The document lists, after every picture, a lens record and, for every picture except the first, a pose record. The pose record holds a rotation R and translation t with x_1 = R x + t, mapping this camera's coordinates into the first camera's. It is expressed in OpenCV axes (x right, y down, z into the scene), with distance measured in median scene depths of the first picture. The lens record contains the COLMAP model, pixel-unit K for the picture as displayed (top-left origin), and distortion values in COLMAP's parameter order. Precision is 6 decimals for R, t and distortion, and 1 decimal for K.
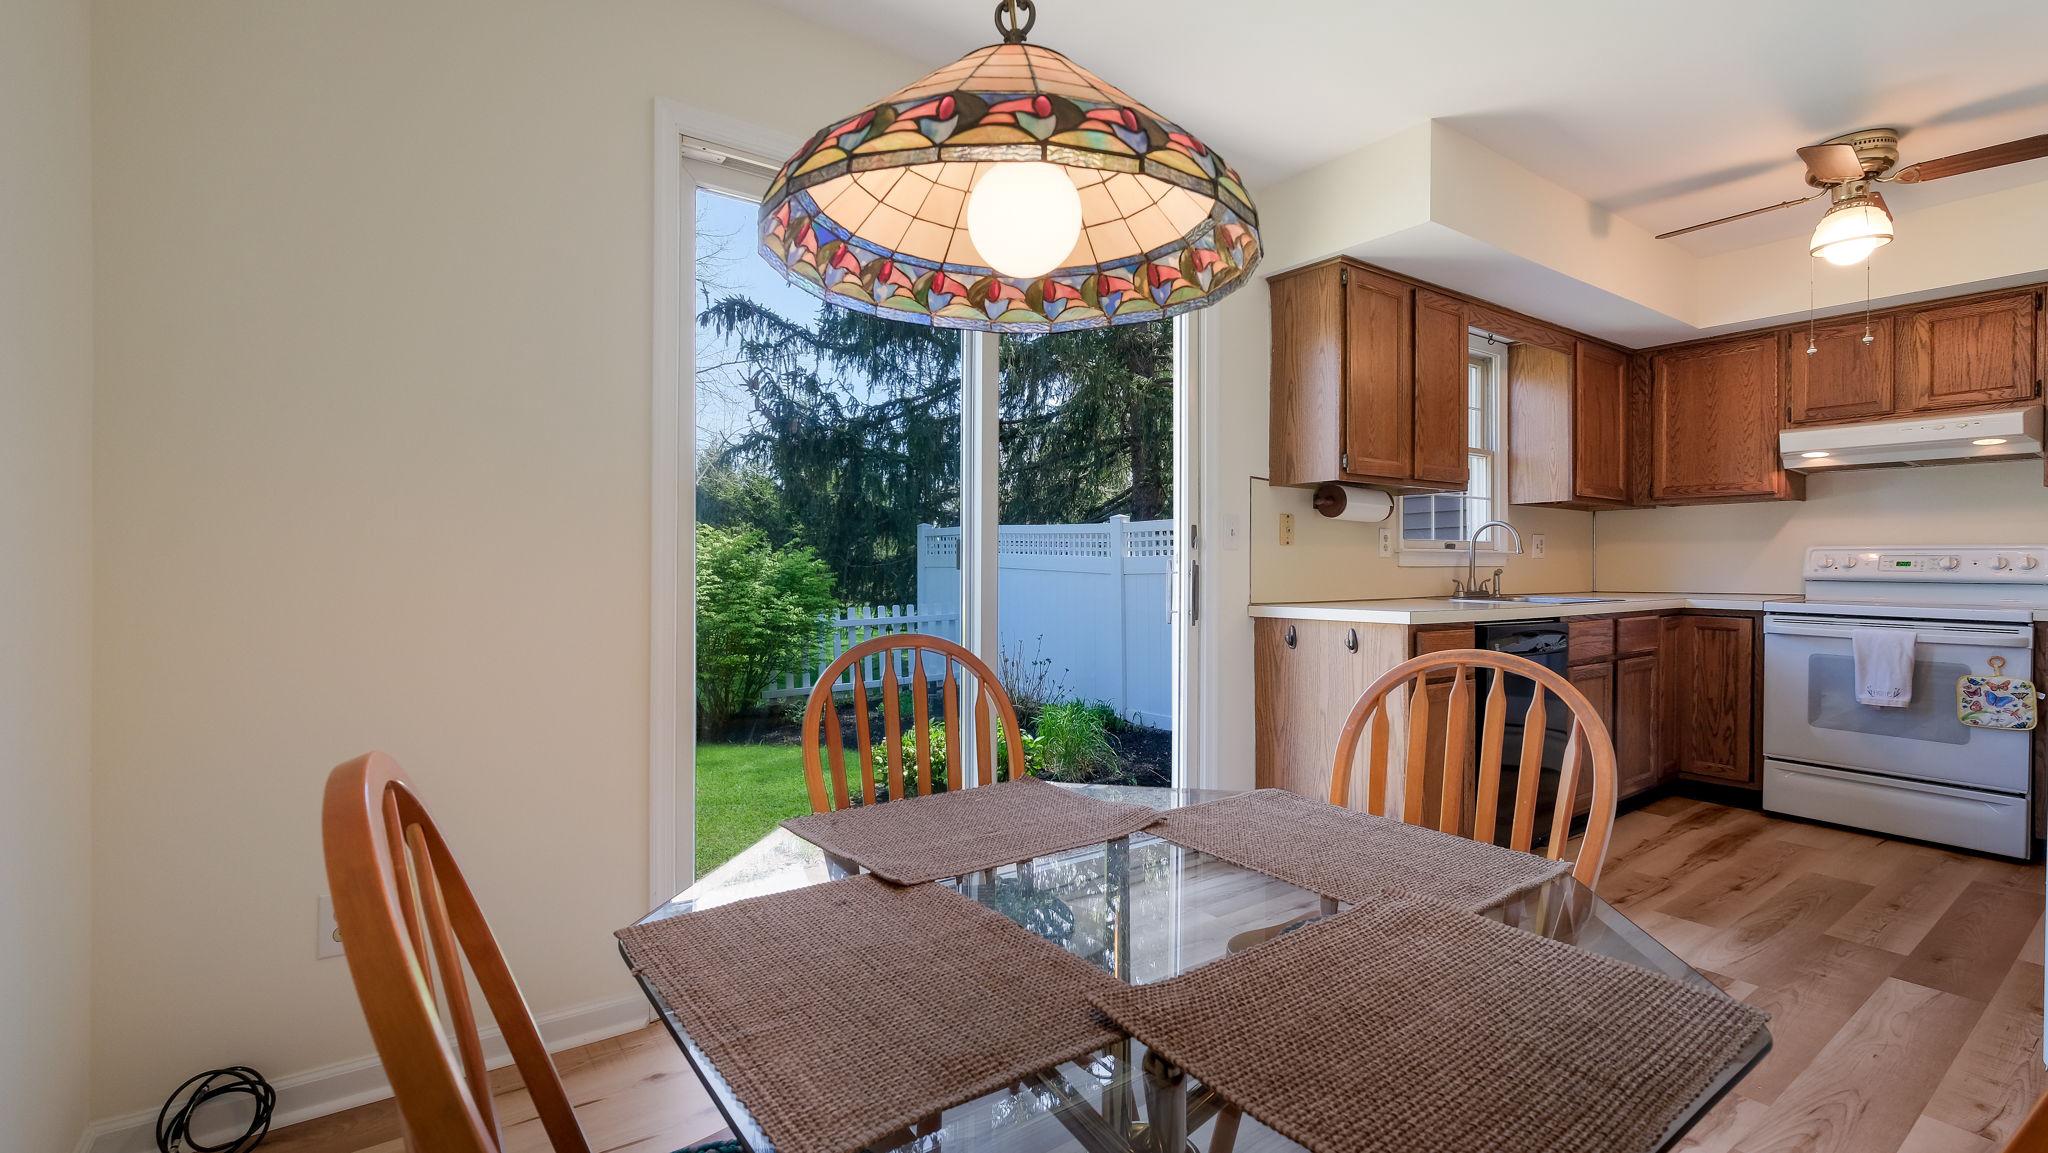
lens RADIAL K [[911.2, 0, 1015.9], [0, 911.2, 567.8], [0, 0, 1]] dist [0.001801, 0.000919]
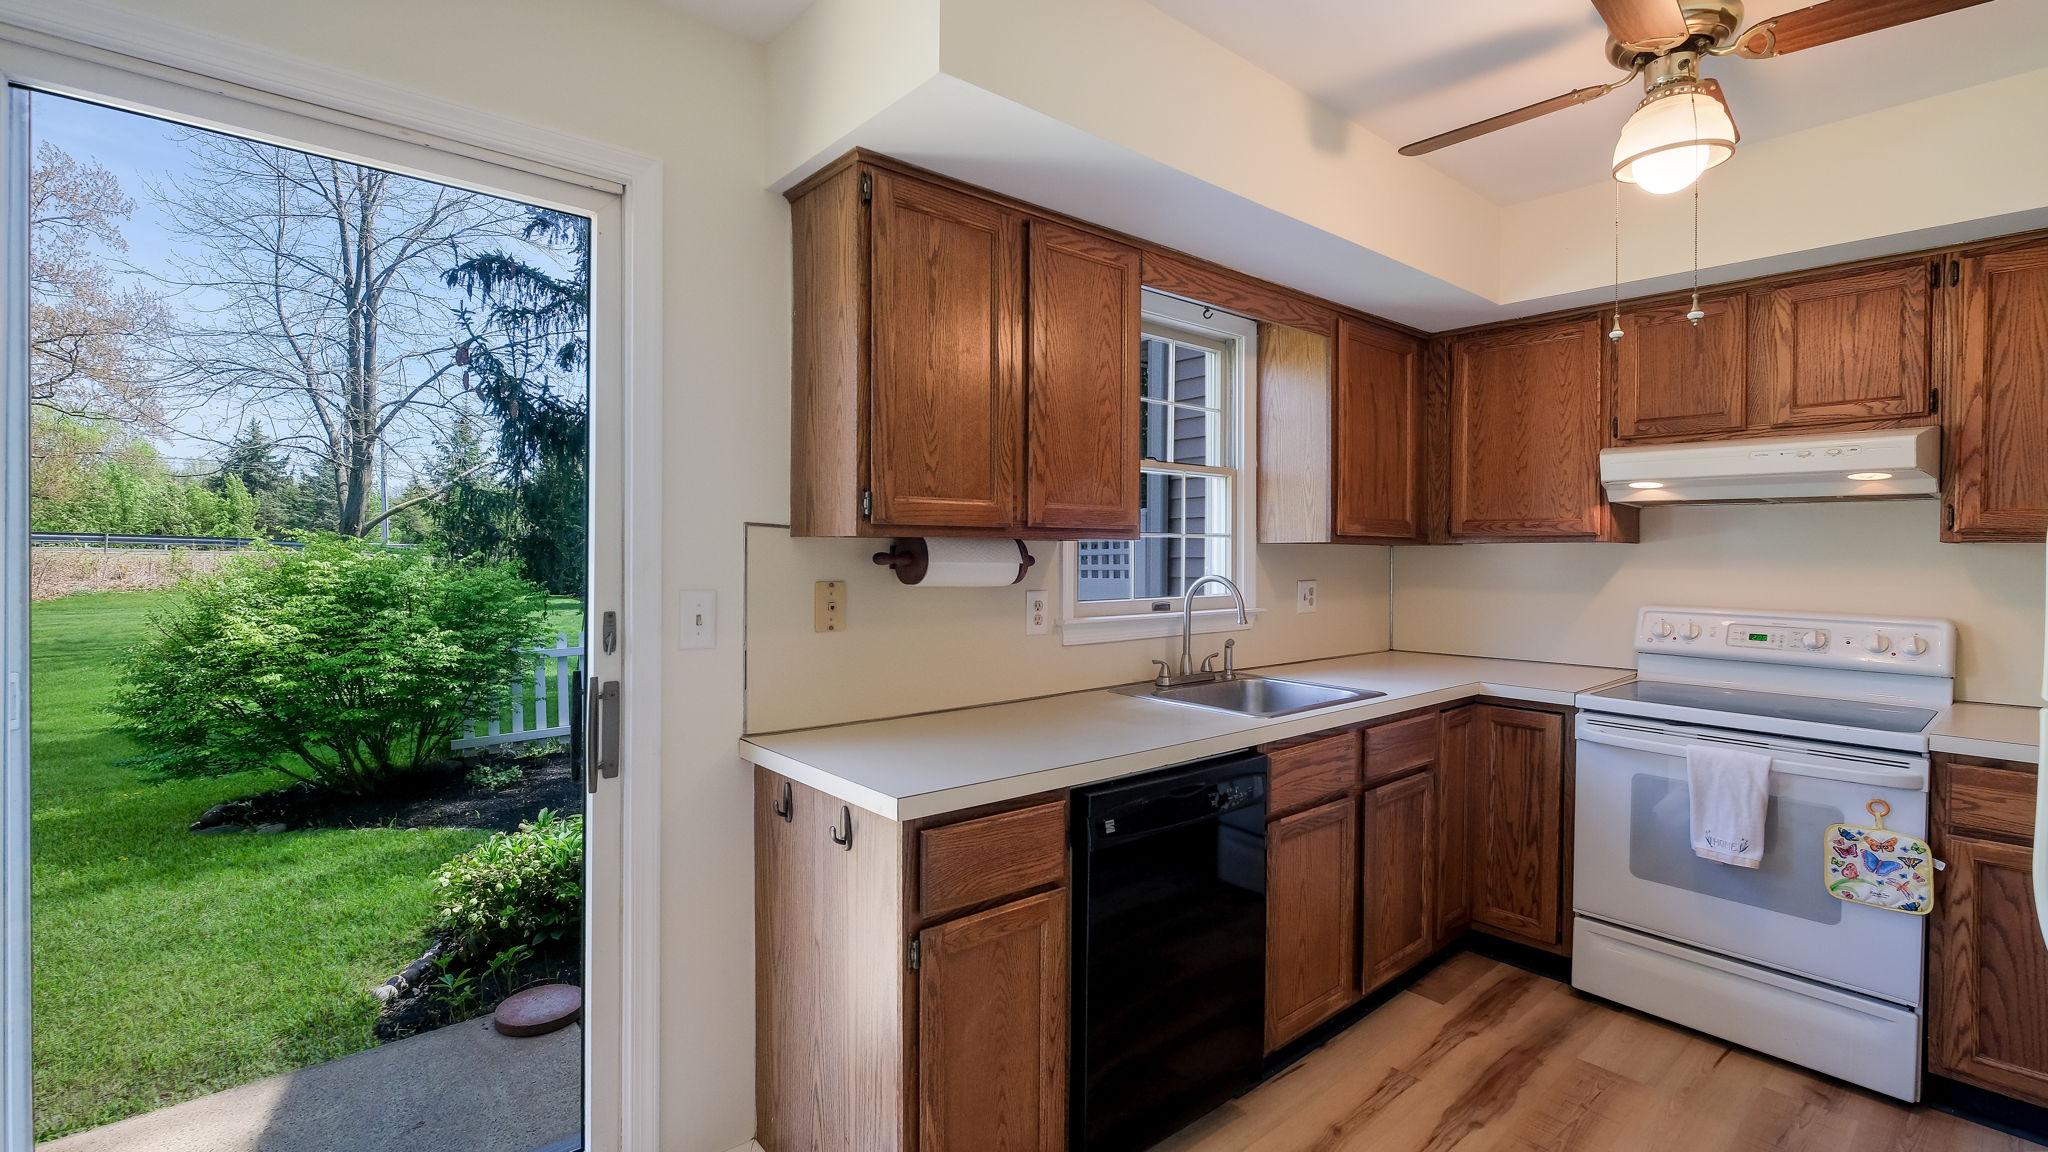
lens RADIAL K [[919.2, 0, 1031.1], [0, 919.2, 554.3], [0, 0, 1]] dist [-0.002960, -0.000549]
pose [[0.995944, 0.003549, 0.089903, 0.338912], [-0.003910, 0.999985, 0.003847, -0.071994], [-0.089888, -0.004183, 0.995943, 0.334449]]
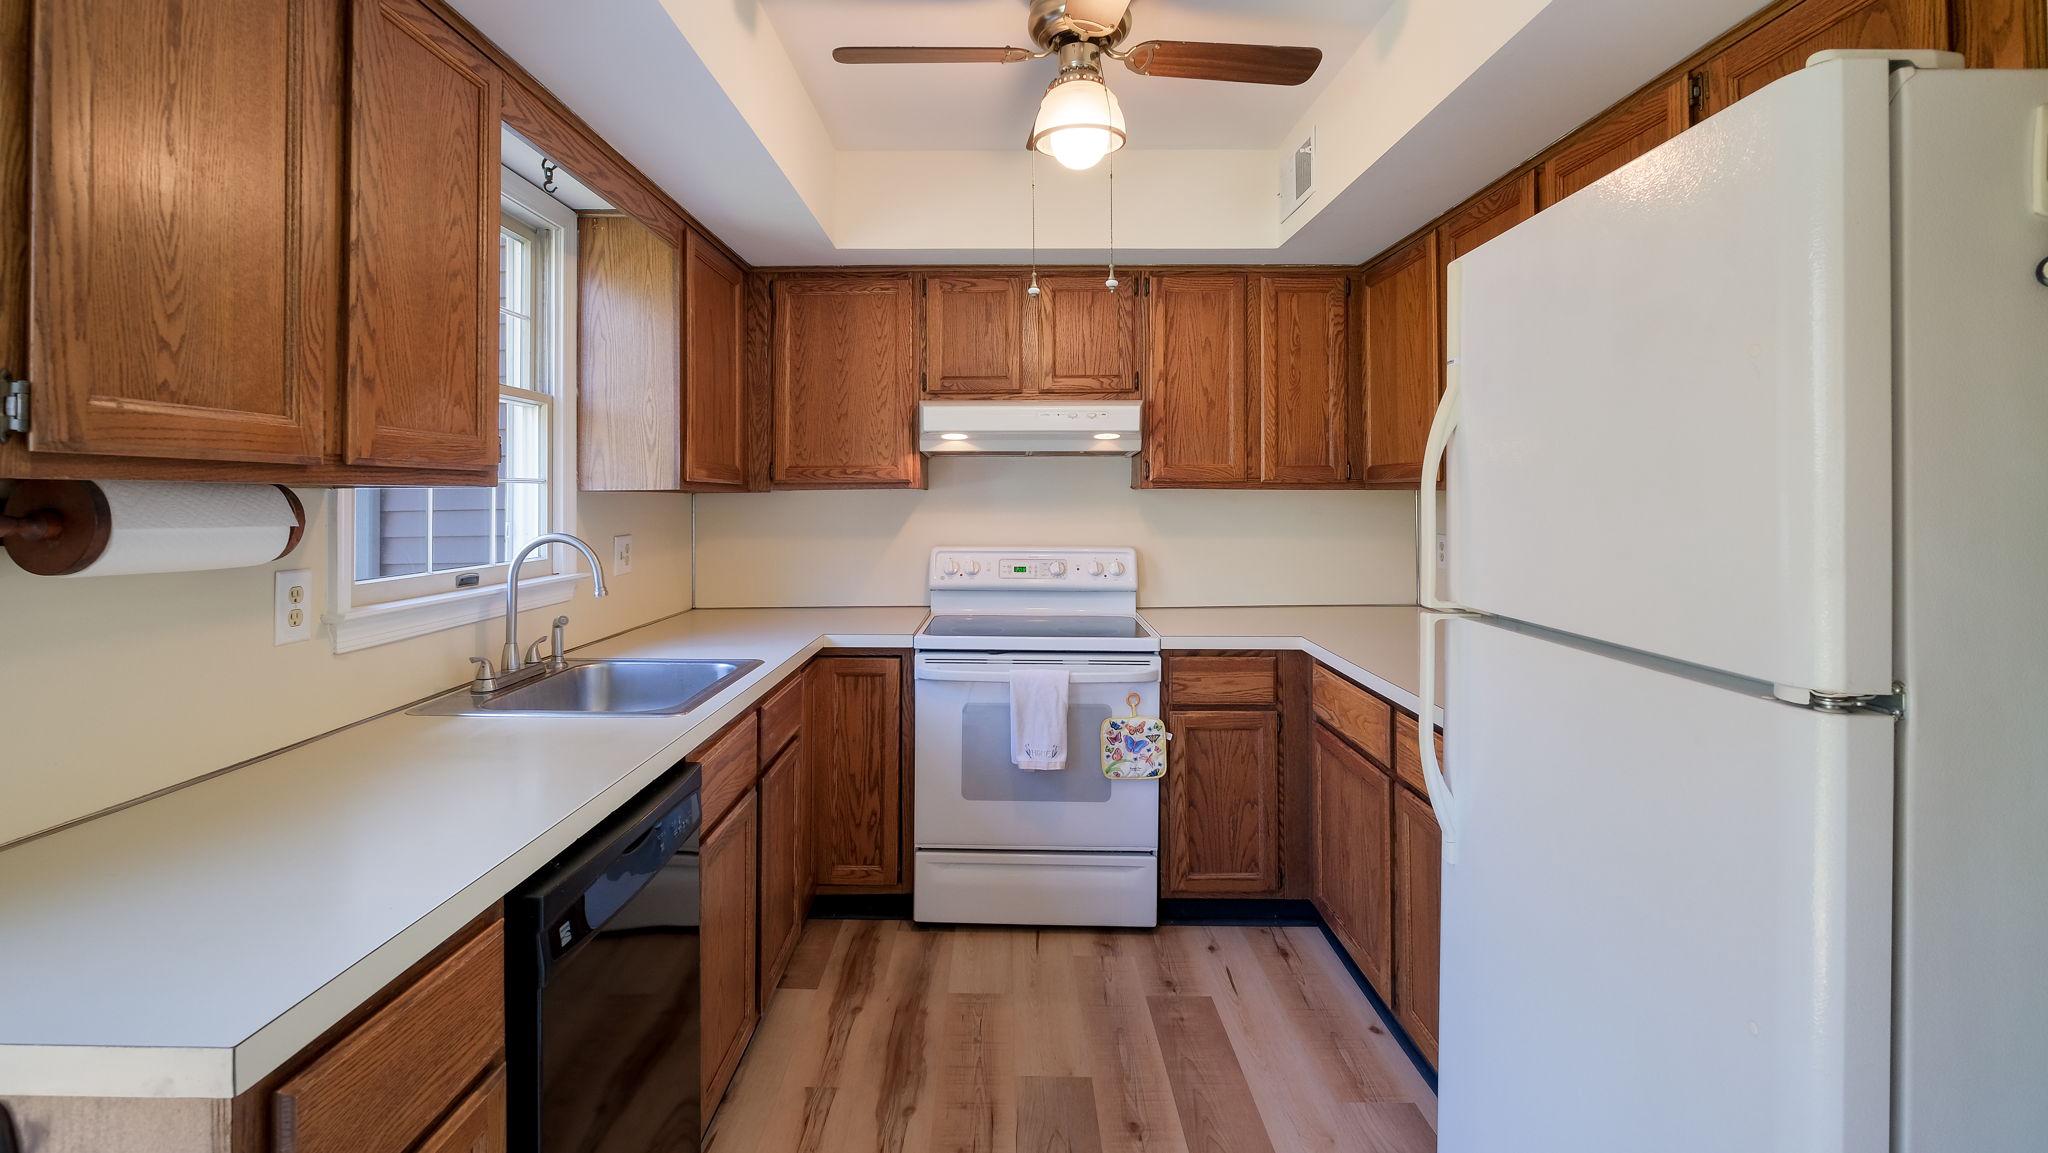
lens RADIAL K [[938.1, 0, 992.2], [0, 938.1, 482.6], [0, 0, 1]] dist [-0.009018, 0.000363]
pose [[0.603370, 0.008756, 0.797413, 0.260751], [0.005826, 0.999865, -0.015388, -0.073459], [-0.797440, 0.013931, 0.603237, 0.500087]]
